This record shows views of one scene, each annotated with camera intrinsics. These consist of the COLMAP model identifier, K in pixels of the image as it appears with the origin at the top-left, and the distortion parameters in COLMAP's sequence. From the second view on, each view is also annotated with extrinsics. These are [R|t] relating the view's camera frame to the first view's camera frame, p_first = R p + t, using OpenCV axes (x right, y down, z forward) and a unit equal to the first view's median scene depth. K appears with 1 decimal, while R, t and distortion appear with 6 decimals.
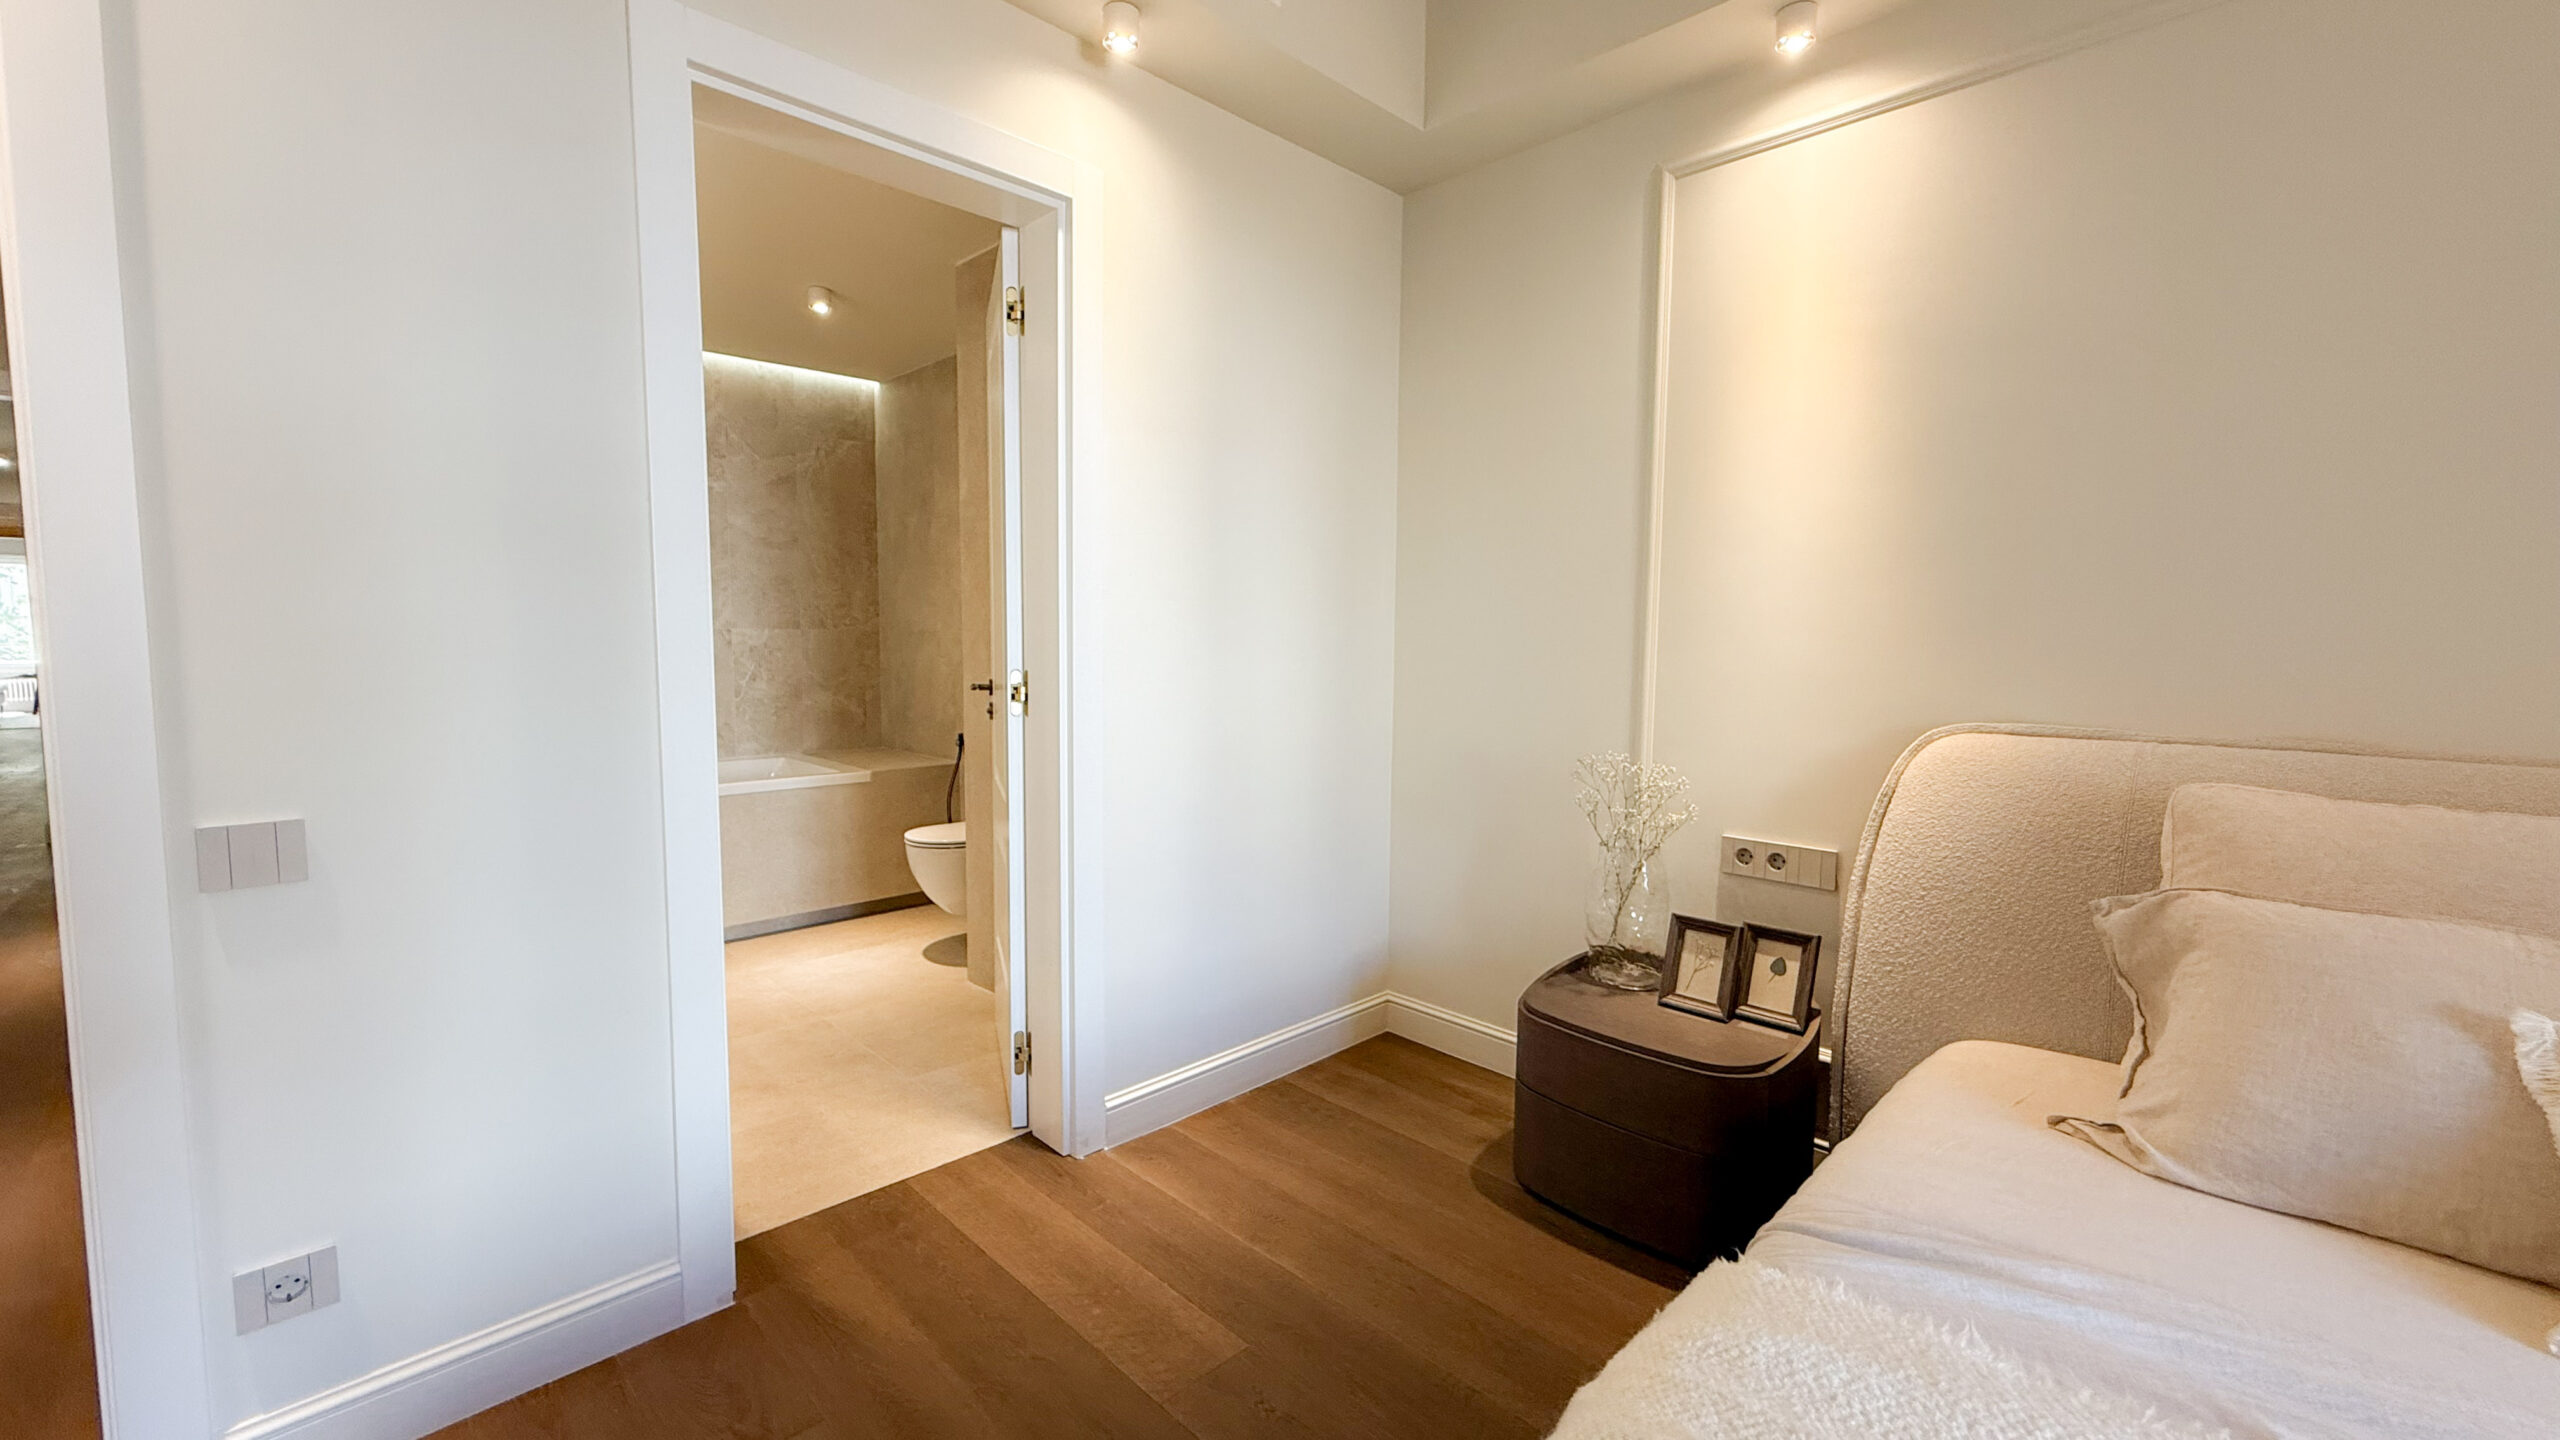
lens RADIAL K [[1030.5, 0, 1282.6], [0, 1030.5, 710.3], [0, 0, 1]] dist [-0.003464, -0.000089]
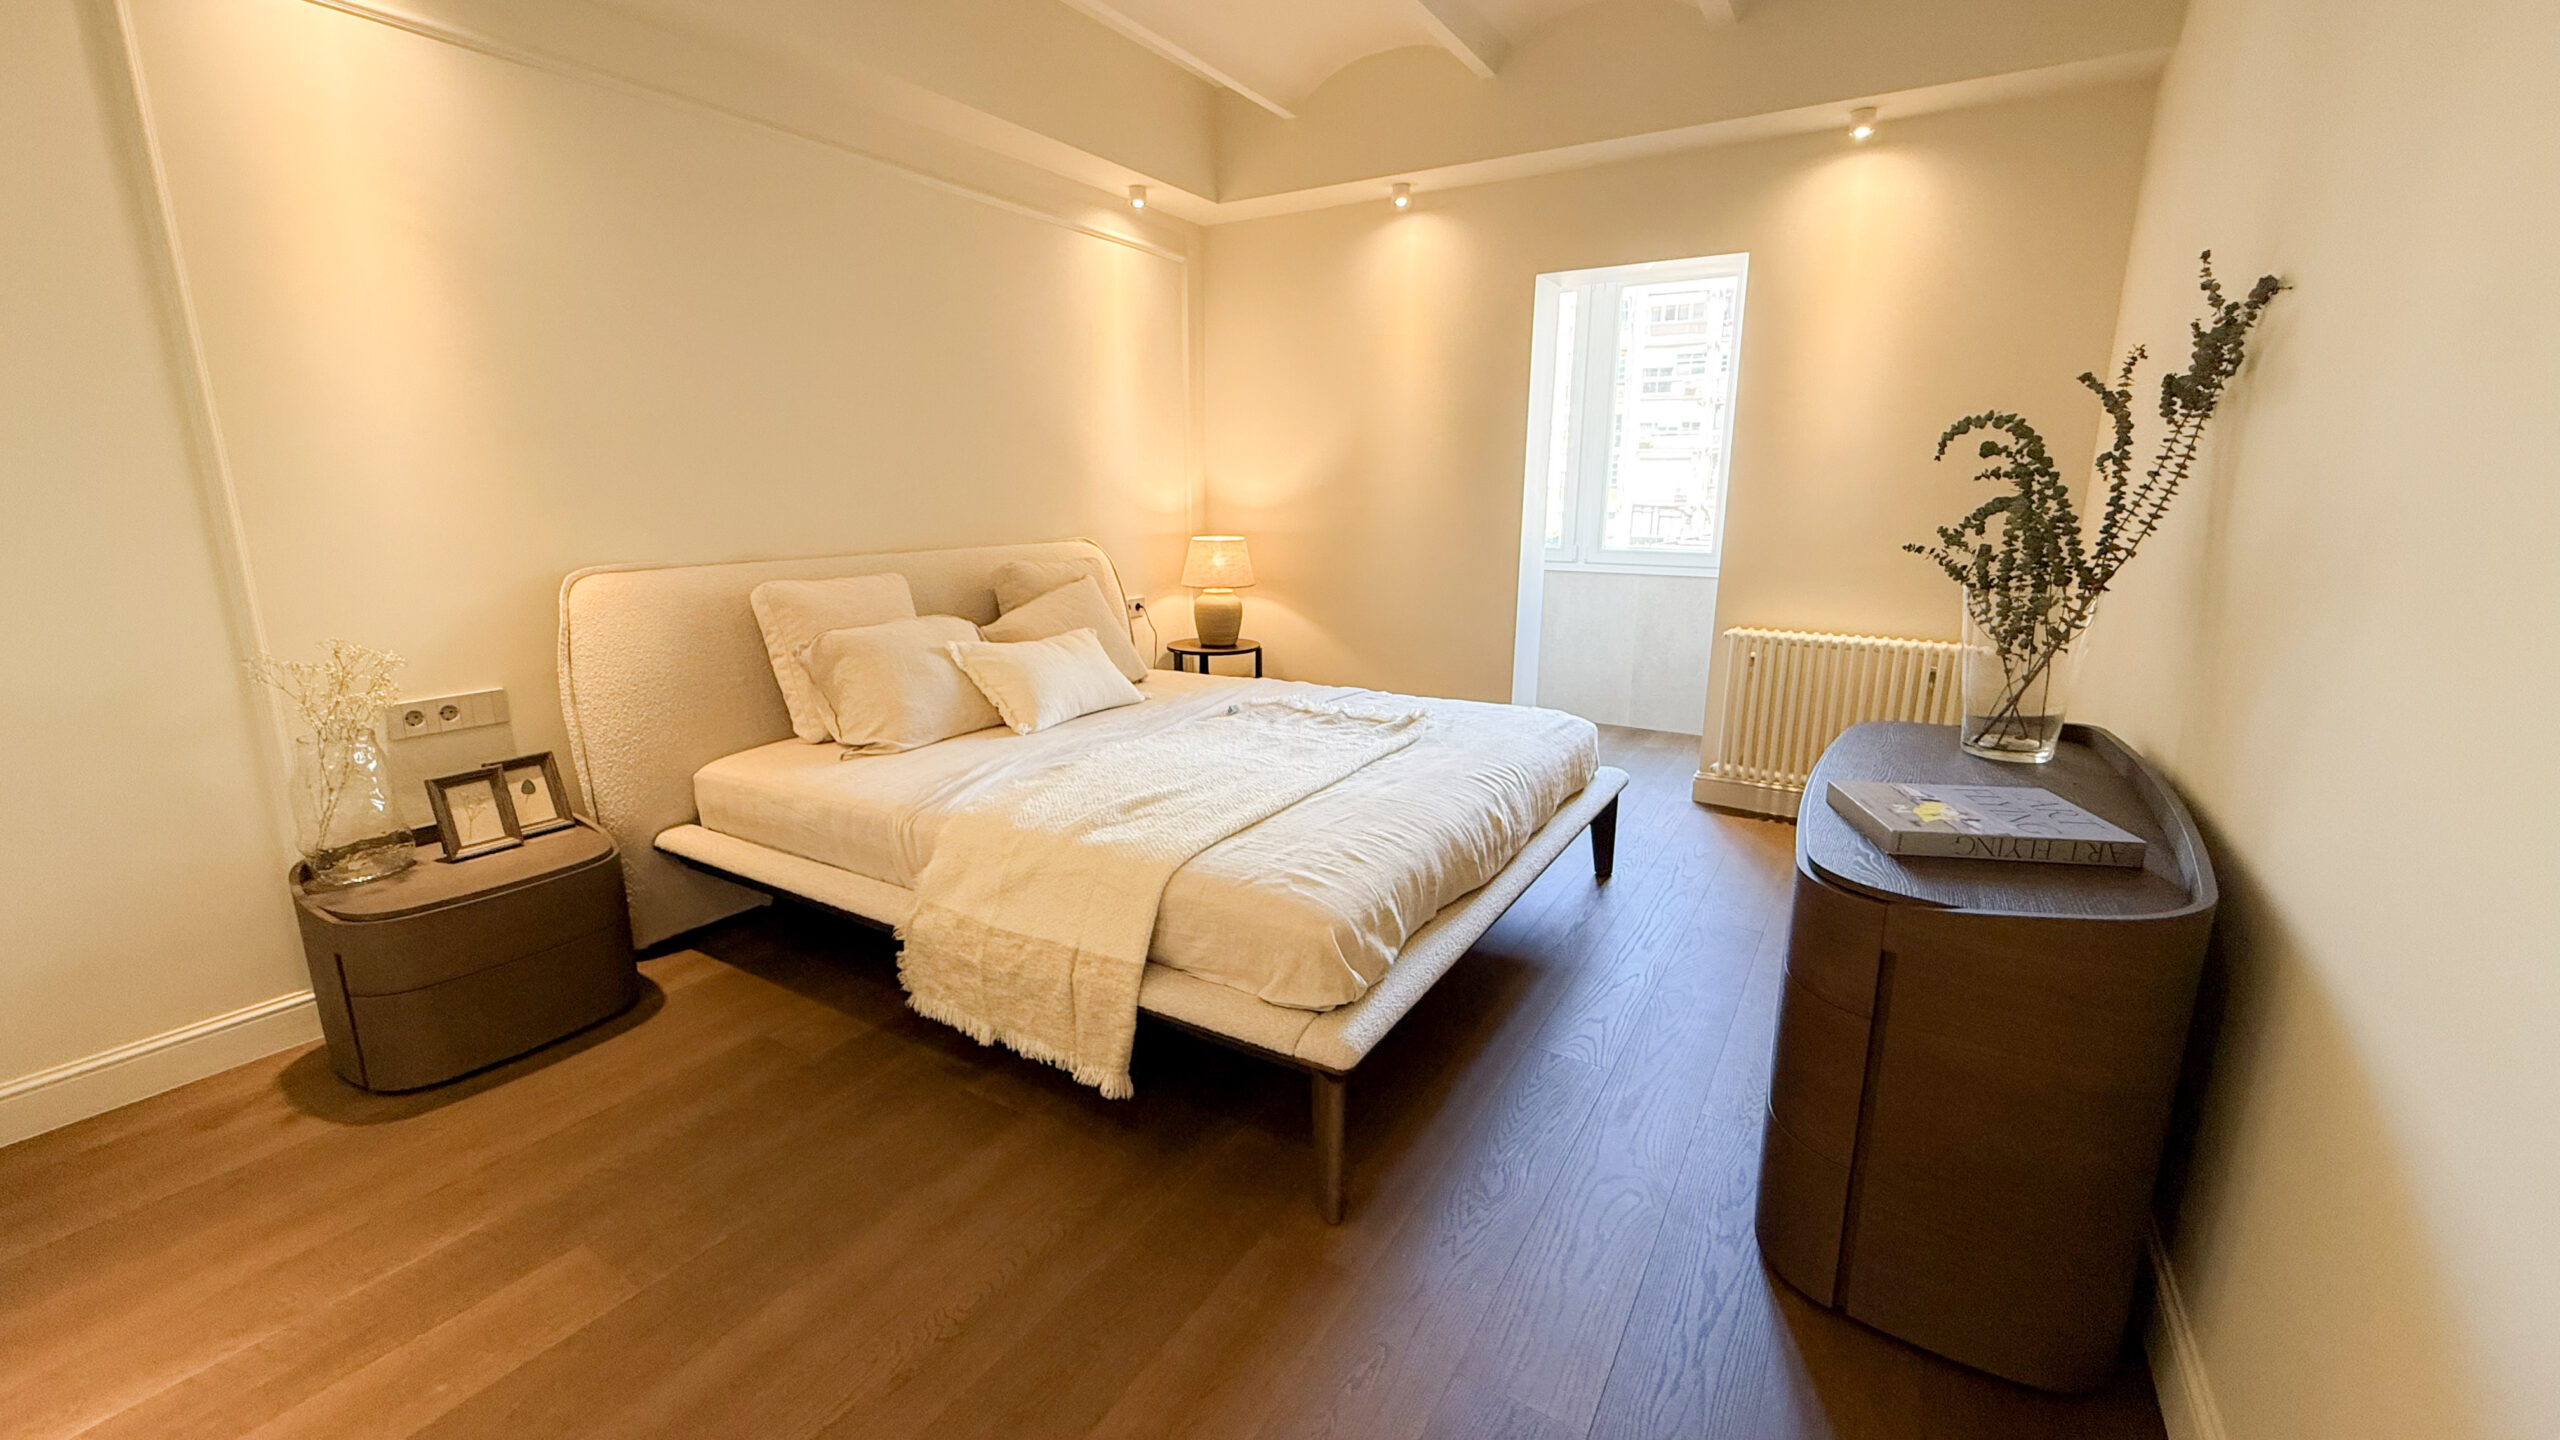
lens RADIAL K [[1030.5, 0, 1267.6], [0, 1030.5, 725.2], [0, 0, 1]] dist [-0.003464, -0.000089]
pose [[-0.231230, -0.228447, 0.945698, -0.414105], [0.071399, 0.965435, 0.250673, -0.029383], [-0.970276, 0.125485, -0.206927, 0.202486]]
